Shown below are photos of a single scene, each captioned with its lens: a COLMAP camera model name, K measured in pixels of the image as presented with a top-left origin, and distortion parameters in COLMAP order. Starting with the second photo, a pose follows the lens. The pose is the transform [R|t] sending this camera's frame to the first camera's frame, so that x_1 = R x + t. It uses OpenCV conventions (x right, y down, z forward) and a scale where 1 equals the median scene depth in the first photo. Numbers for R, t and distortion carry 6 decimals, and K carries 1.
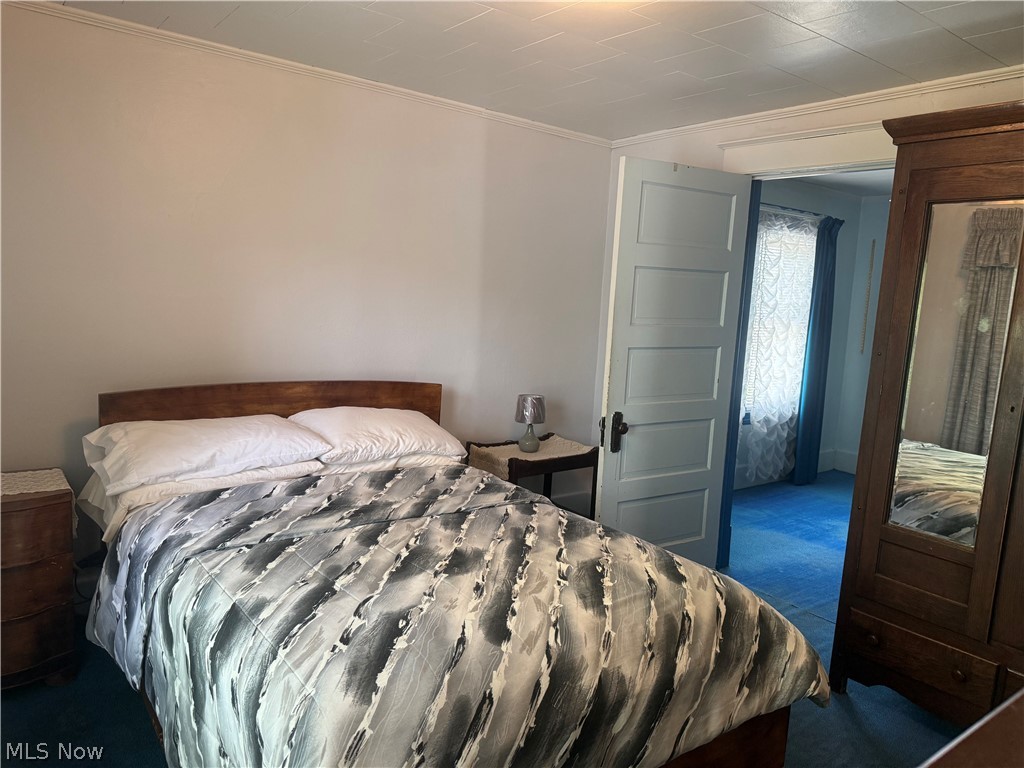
lens RADIAL K [[714.6, 0, 512.0], [0, 714.6, 384.0], [0, 0, 1]] dist [0.090211, -0.149574]
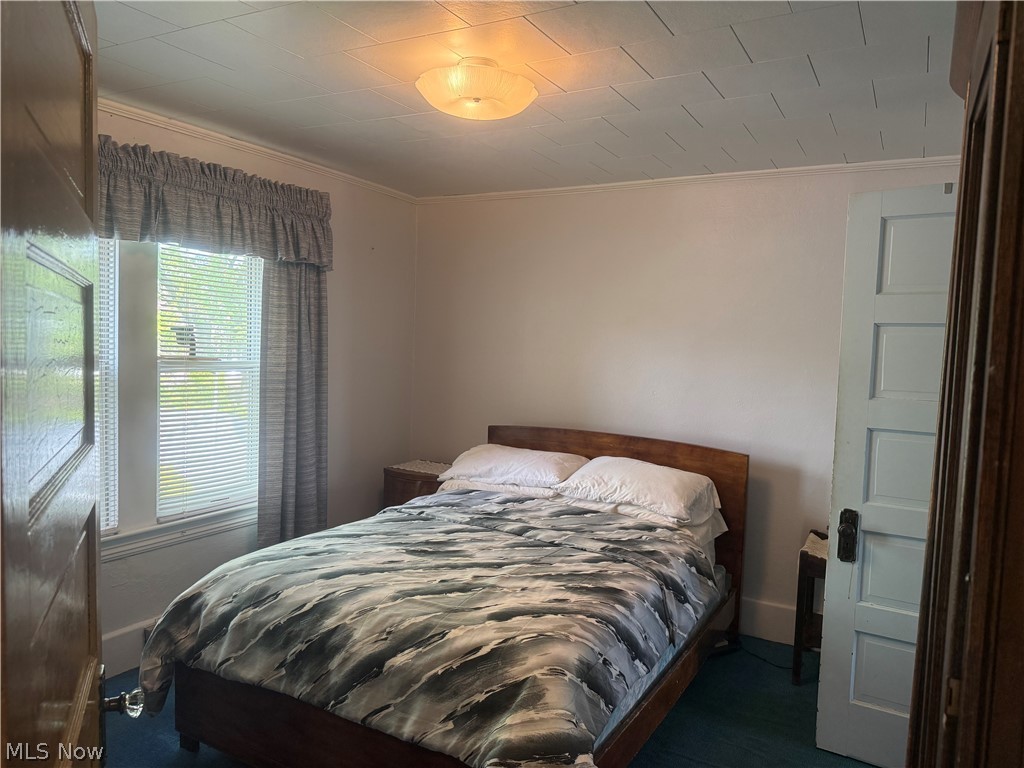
lens RADIAL K [[714.6, 0, 512.0], [0, 714.6, 384.0], [0, 0, 1]] dist [0.090211, -0.149574]
pose [[0.404181, 0.021520, -0.914426, 1.276346], [-0.131356, 0.990726, -0.034744, -0.038061], [0.905198, 0.134158, 0.403259, 0.582609]]
